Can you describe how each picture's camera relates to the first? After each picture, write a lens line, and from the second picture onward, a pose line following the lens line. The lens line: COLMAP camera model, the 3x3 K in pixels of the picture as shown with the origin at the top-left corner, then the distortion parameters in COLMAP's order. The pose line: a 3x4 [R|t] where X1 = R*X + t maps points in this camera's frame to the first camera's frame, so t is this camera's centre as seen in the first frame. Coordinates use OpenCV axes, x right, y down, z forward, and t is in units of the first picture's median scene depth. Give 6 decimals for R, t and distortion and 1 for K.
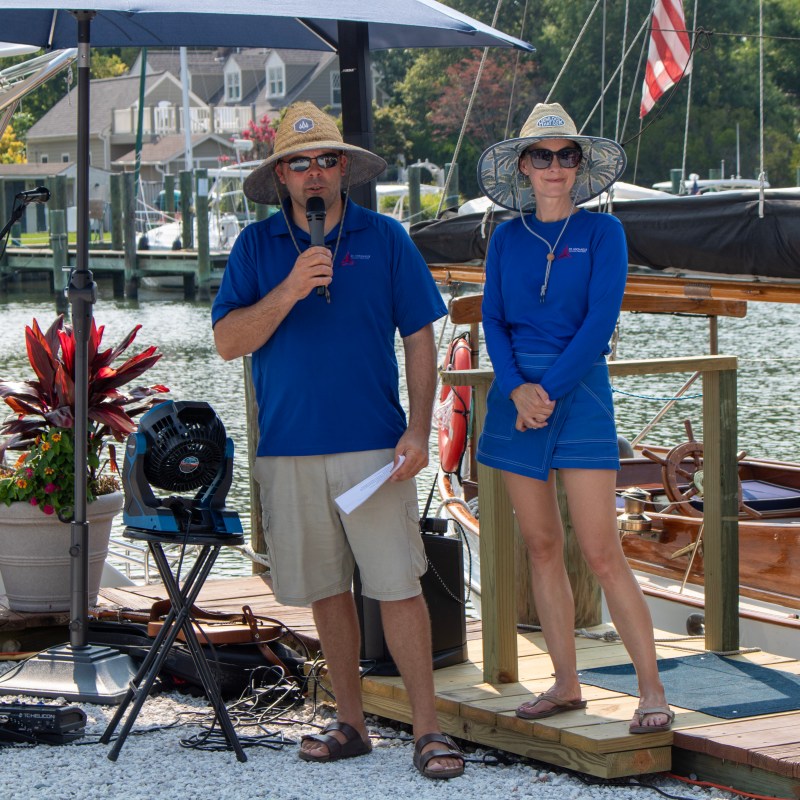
lens RADIAL K [[2832.8, 0, 400.3], [0, 2832.8, 400.0], [0, 0, 1]] dist [0.133691, 0.000000]
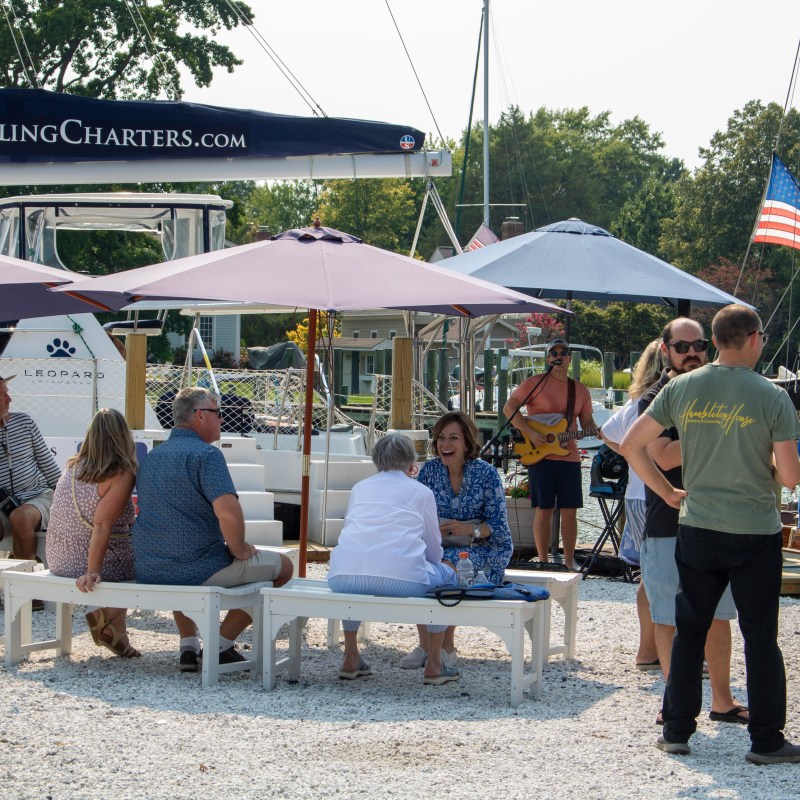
lens RADIAL K [[2832.8, 0, 399.6], [0, 2832.8, 400.3], [0, 0, 1]] dist [0.133691, 0.000000]
pose [[0.995654, 0.042210, -0.083013, -0.008168], [-0.047341, 0.997024, -0.060842, 0.017514], [0.080198, 0.064507, 0.994689, -0.220965]]
